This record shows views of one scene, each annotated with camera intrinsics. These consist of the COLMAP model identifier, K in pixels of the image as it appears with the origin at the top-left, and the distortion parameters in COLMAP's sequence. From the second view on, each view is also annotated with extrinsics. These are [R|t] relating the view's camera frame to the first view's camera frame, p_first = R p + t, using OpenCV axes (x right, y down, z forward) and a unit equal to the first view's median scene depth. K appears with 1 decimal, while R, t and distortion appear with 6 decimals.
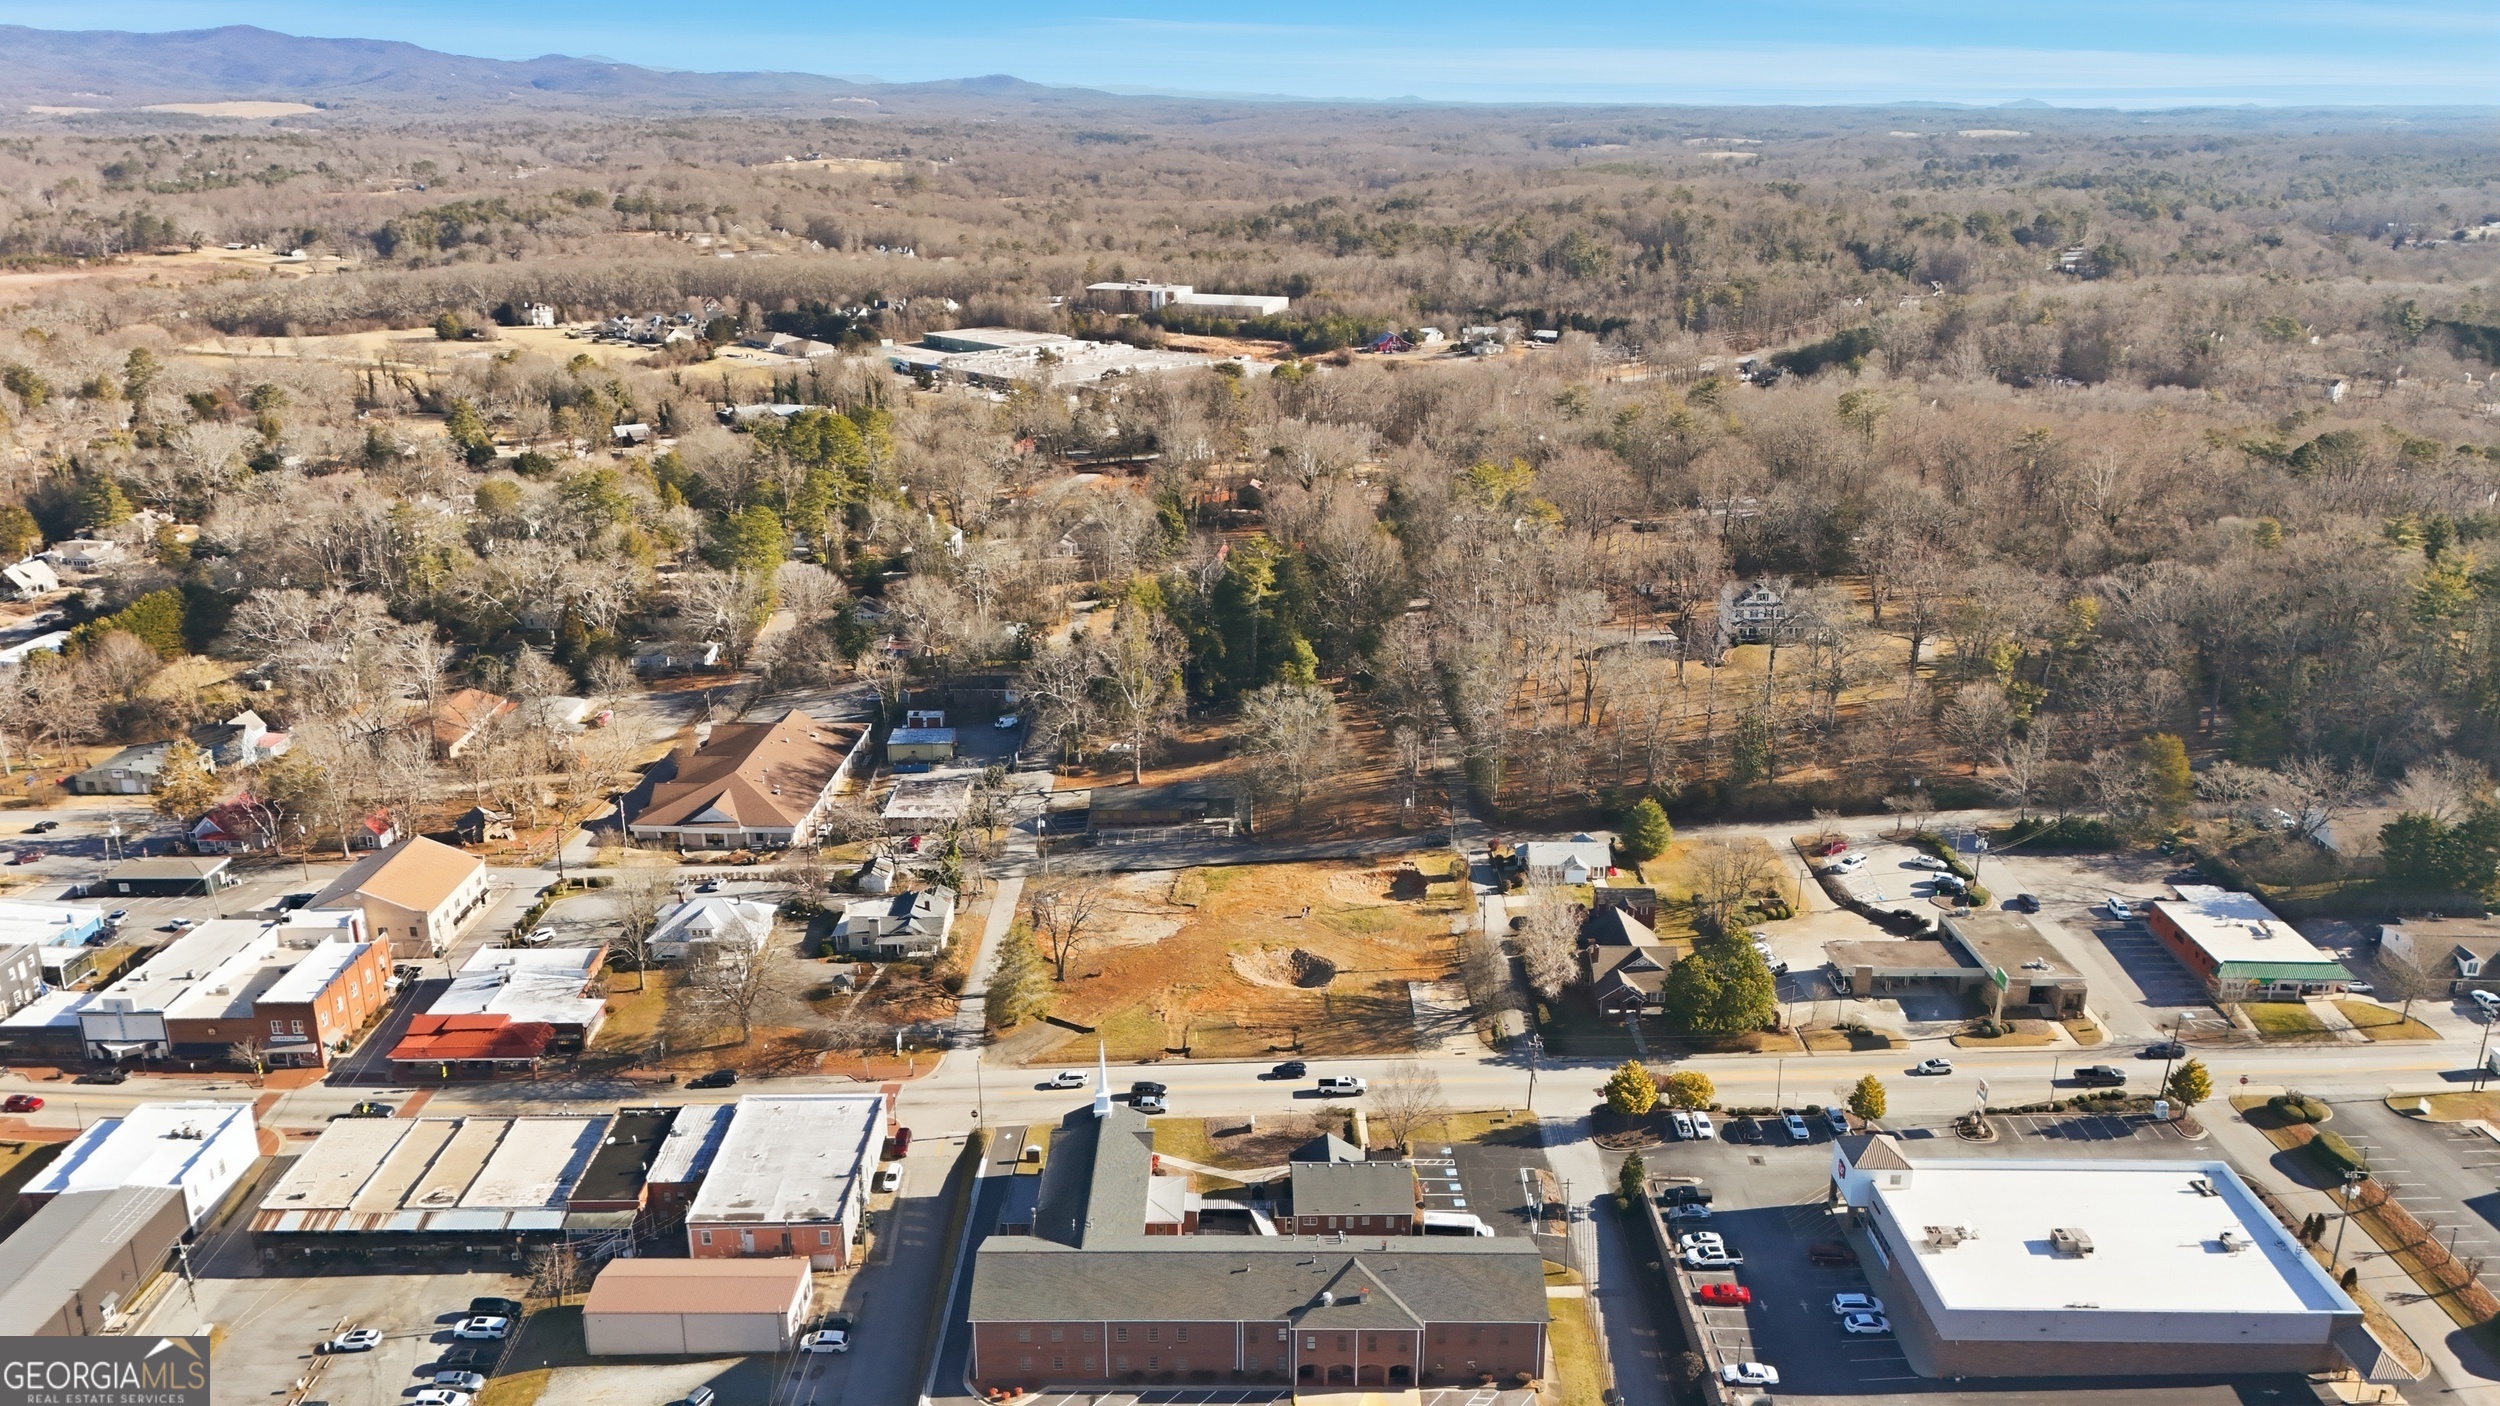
lens RADIAL K [[1813.4, 0, 1264.4], [0, 1813.4, 707.9], [0, 0, 1]] dist [0.062708, -0.042212]
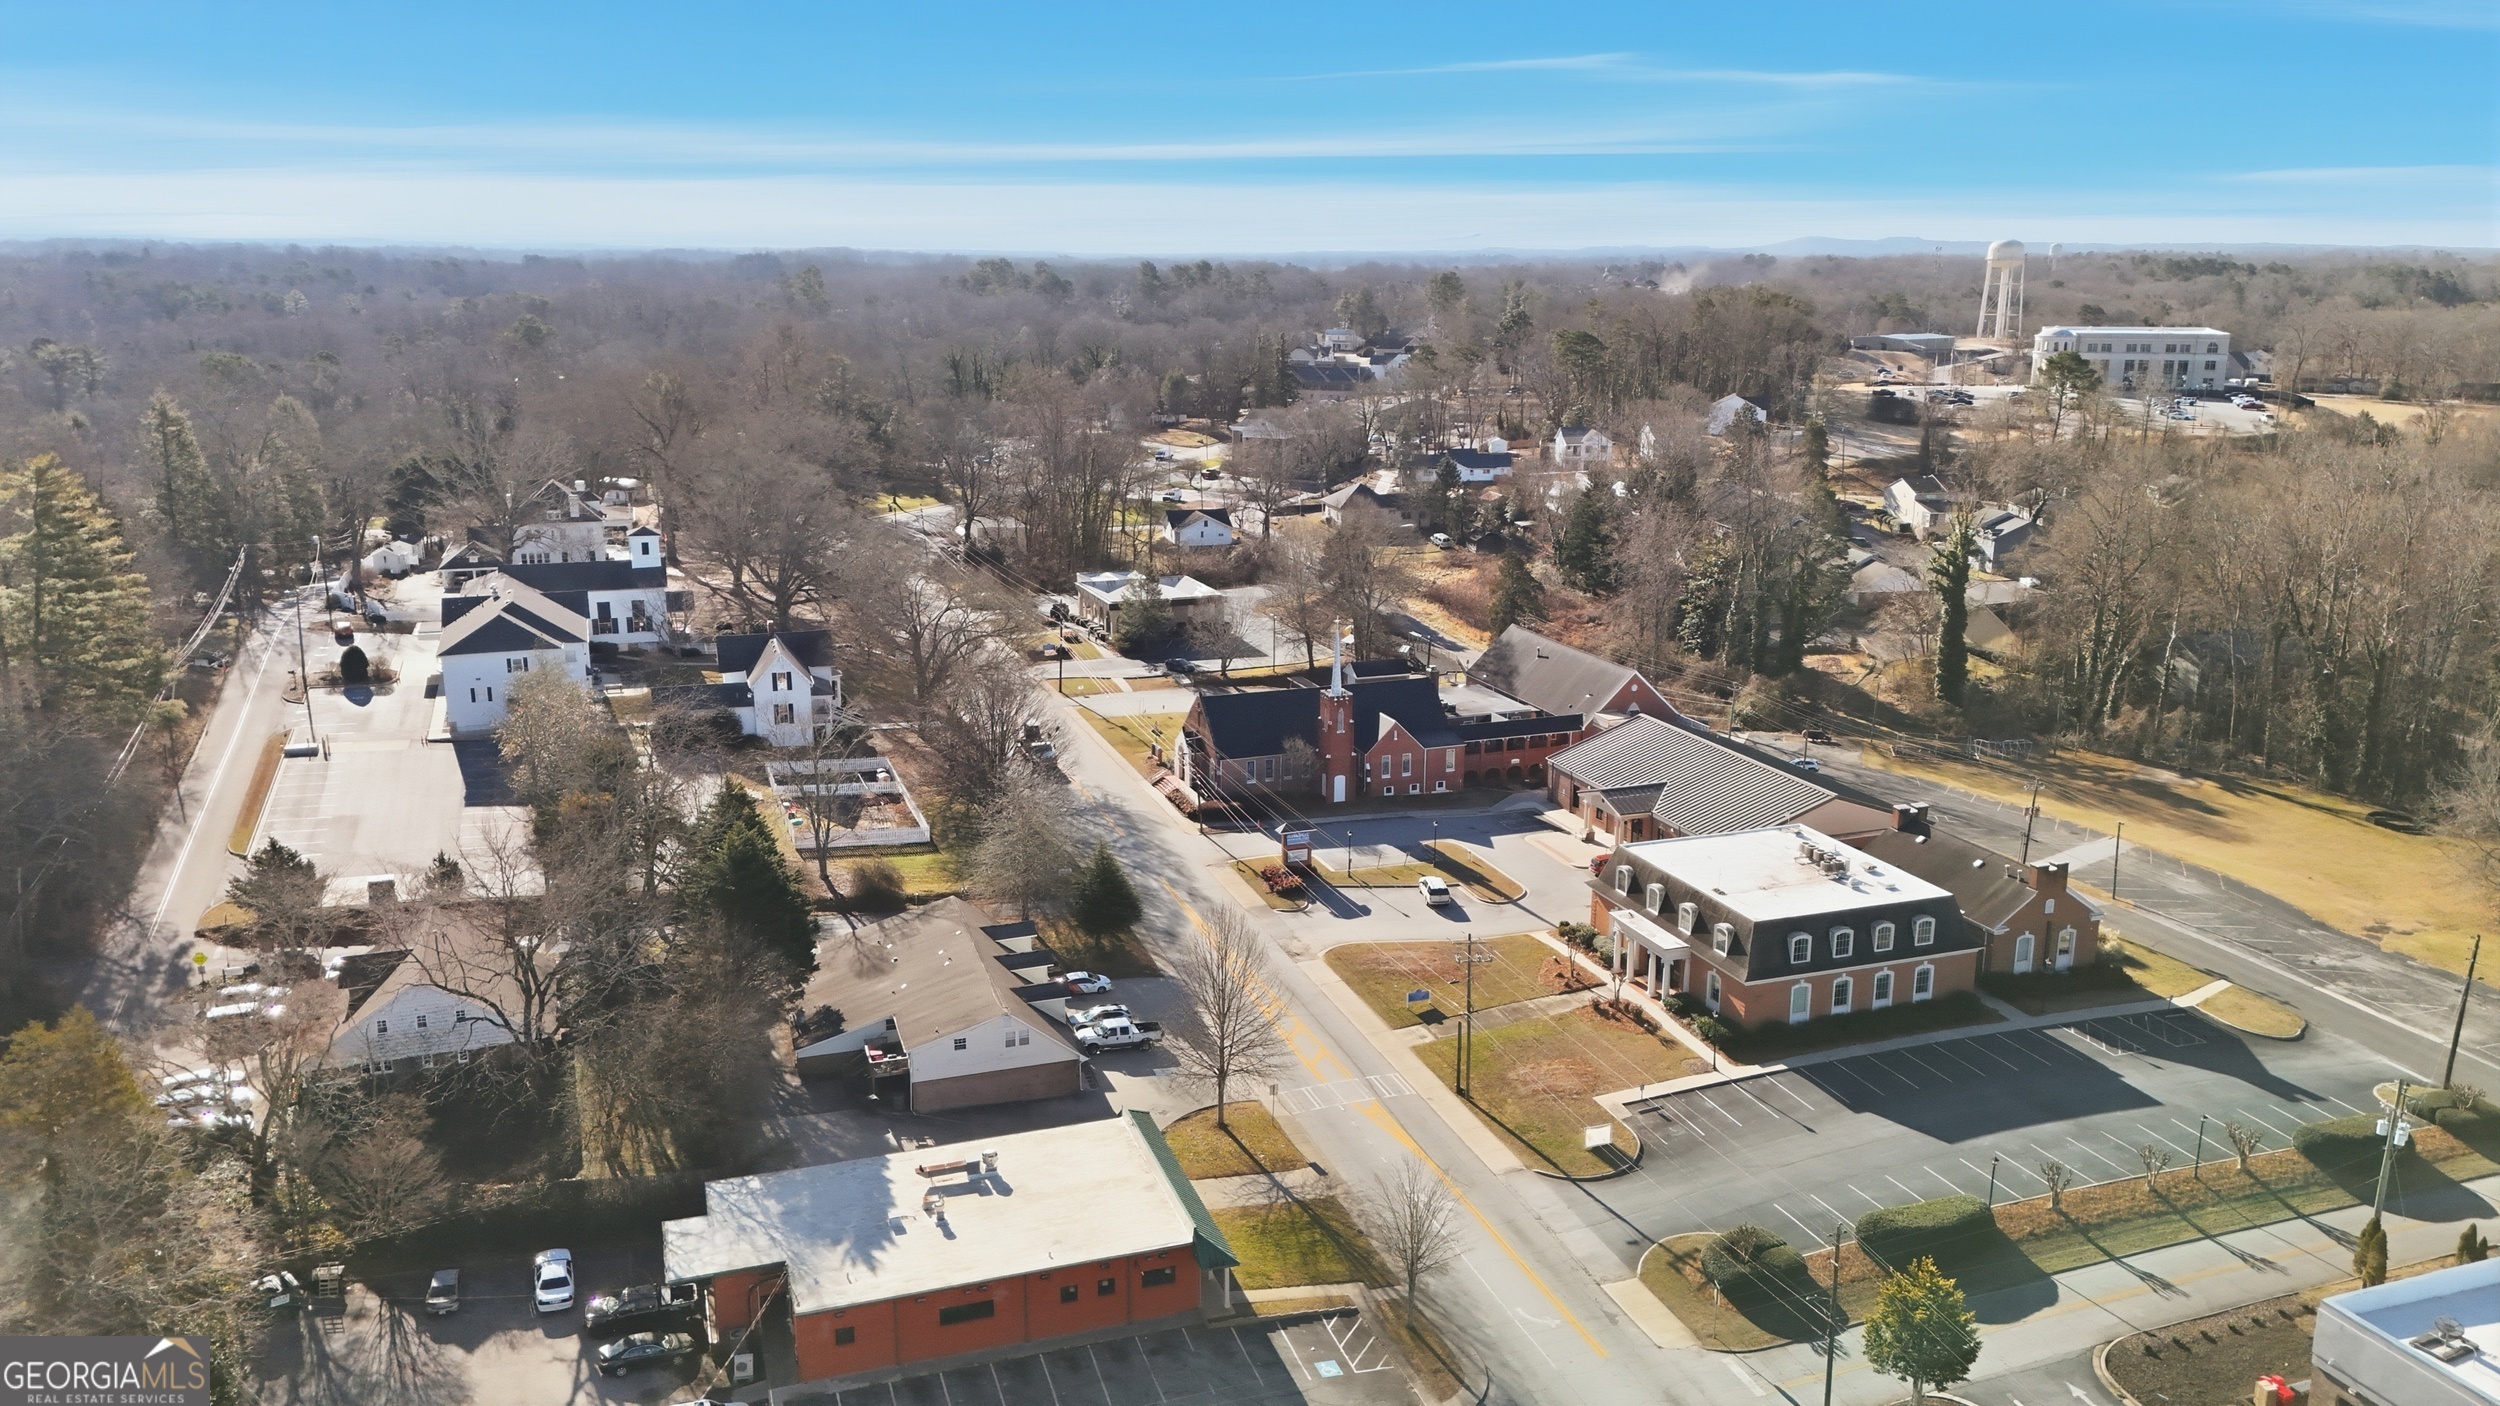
lens RADIAL K [[1813.4, 0, 1250.1], [0, 1813.4, 712.8], [0, 0, 1]] dist [0.062708, -0.042212]
pose [[-0.328612, -0.233369, 0.915179, 0.174644], [0.299751, 0.893125, 0.335376, -0.082880], [-0.895636, 0.384534, -0.223539, 0.968027]]
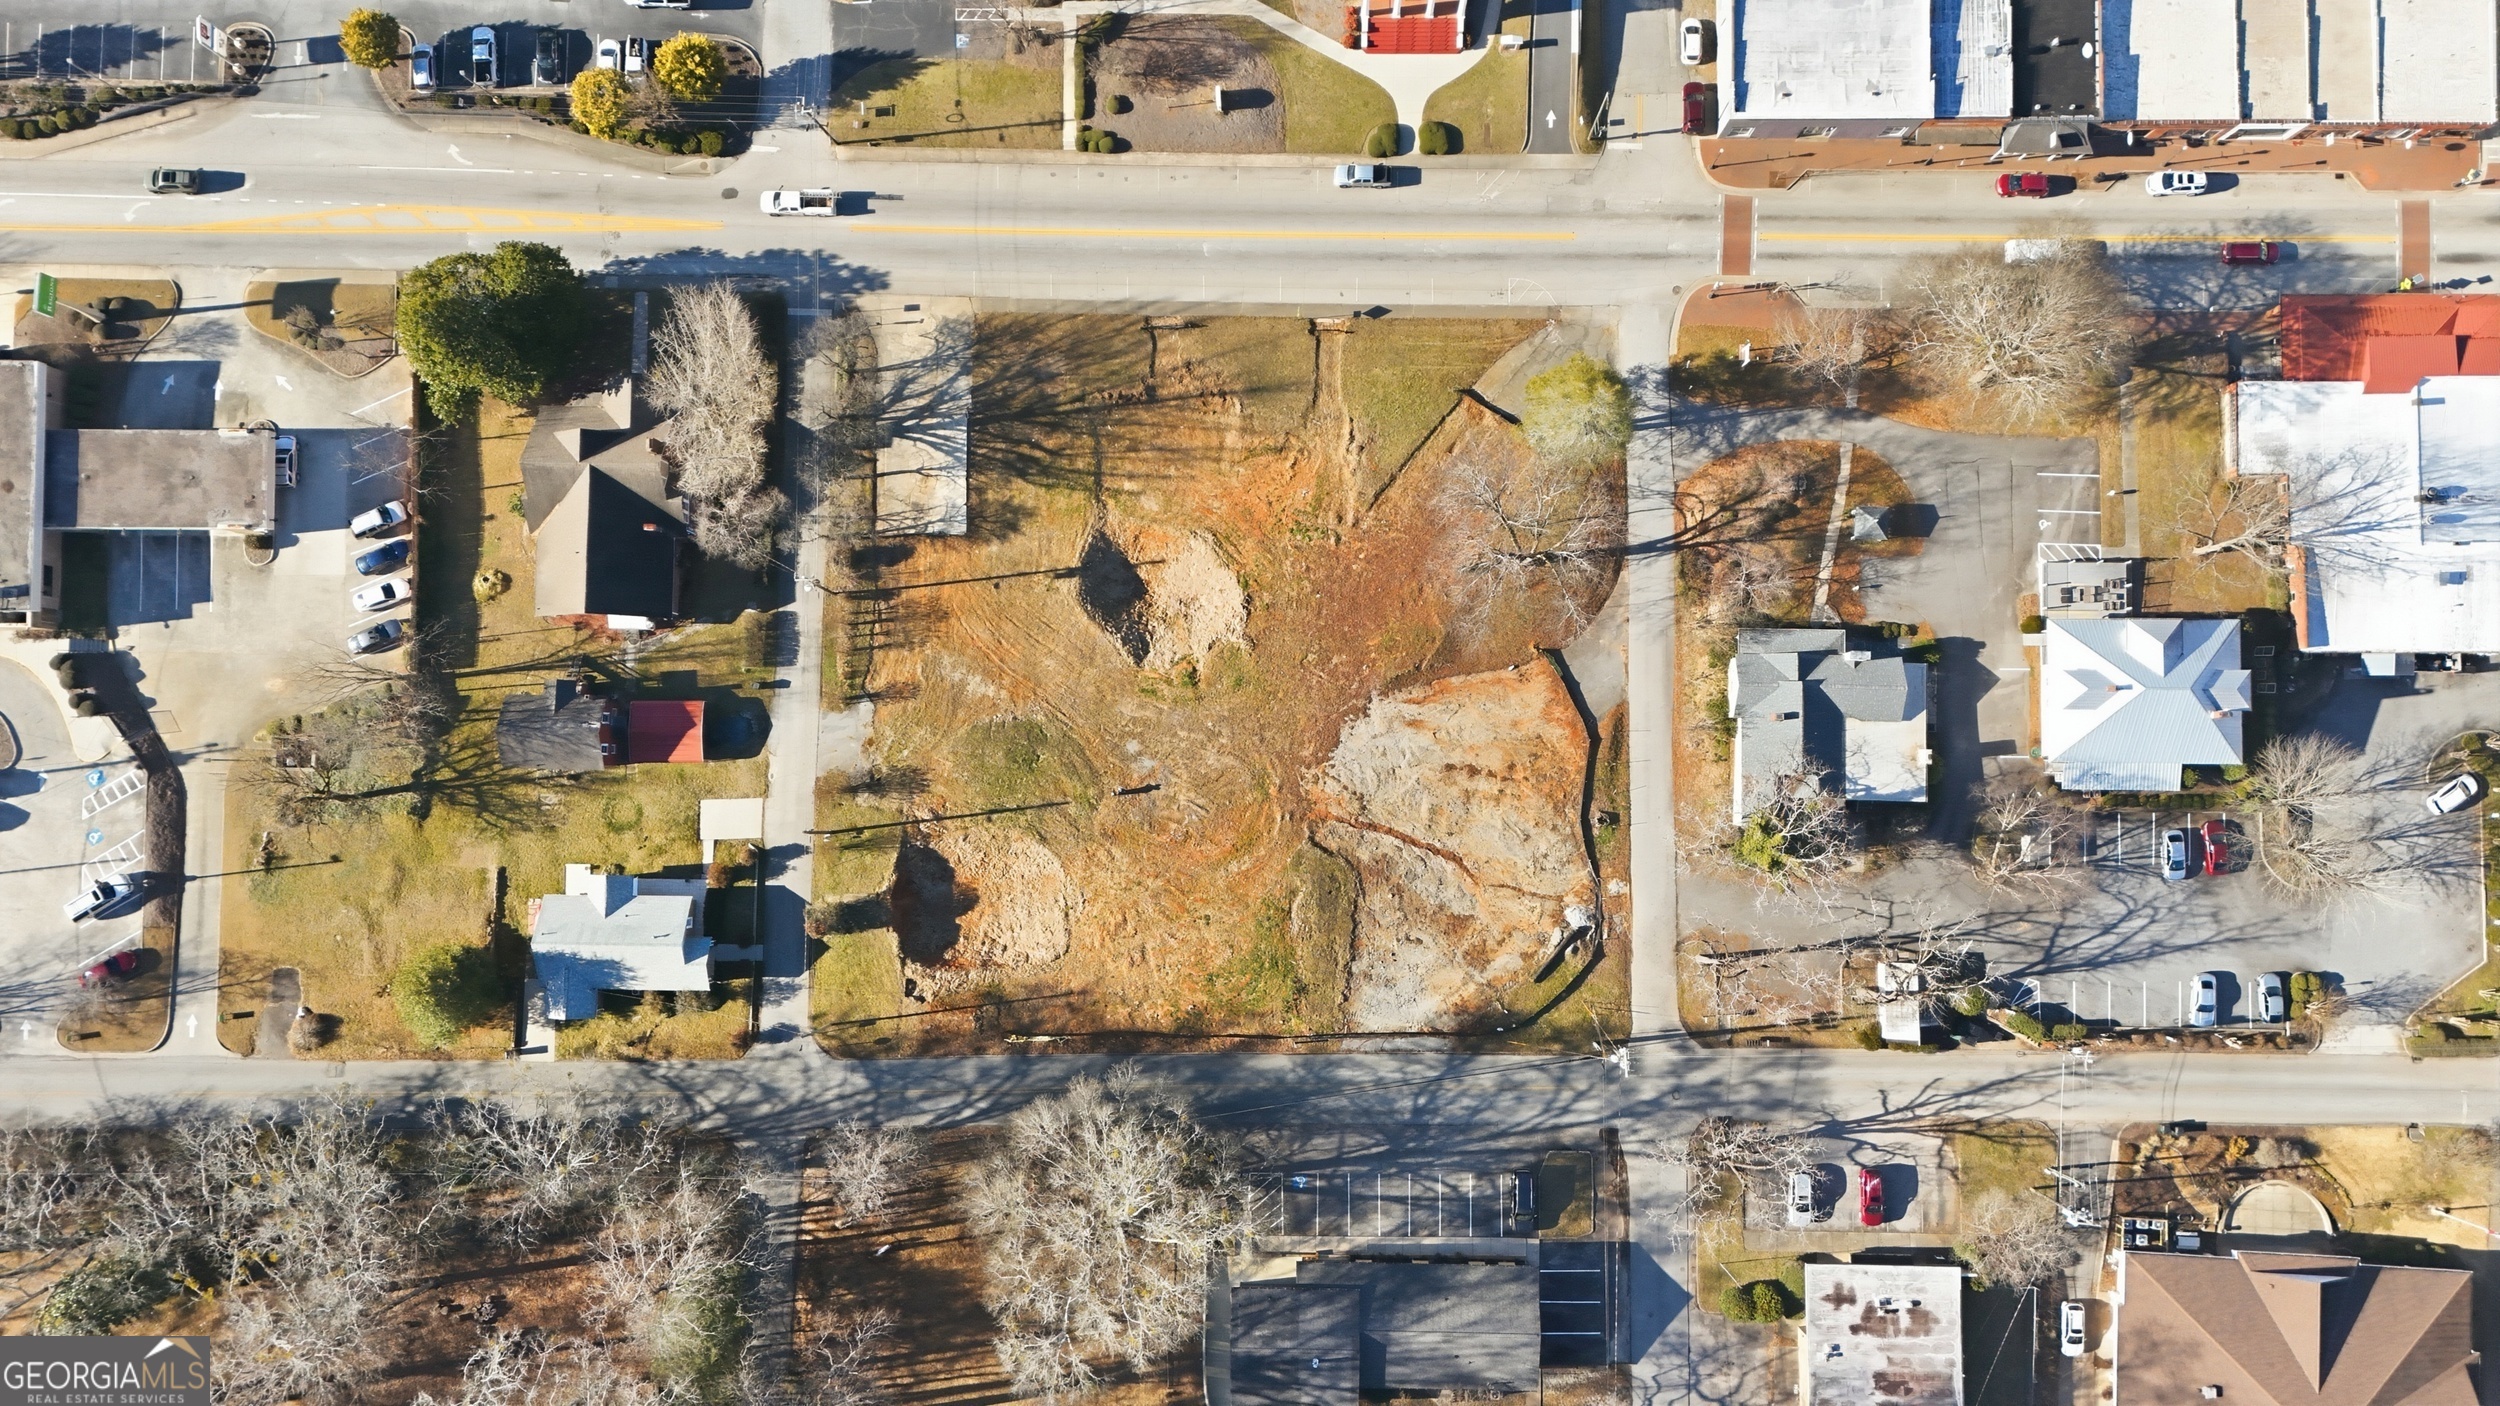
lens RADIAL K [[1813.4, 0, 1243.0], [0, 1813.4, 710.3], [0, 0, 1]] dist [0.062708, -0.042212]
pose [[-0.999656, -0.019578, 0.017433, -0.028264], [0.022043, -0.267833, 0.963213, -0.458121], [-0.014189, 0.963266, 0.268173, 0.869652]]
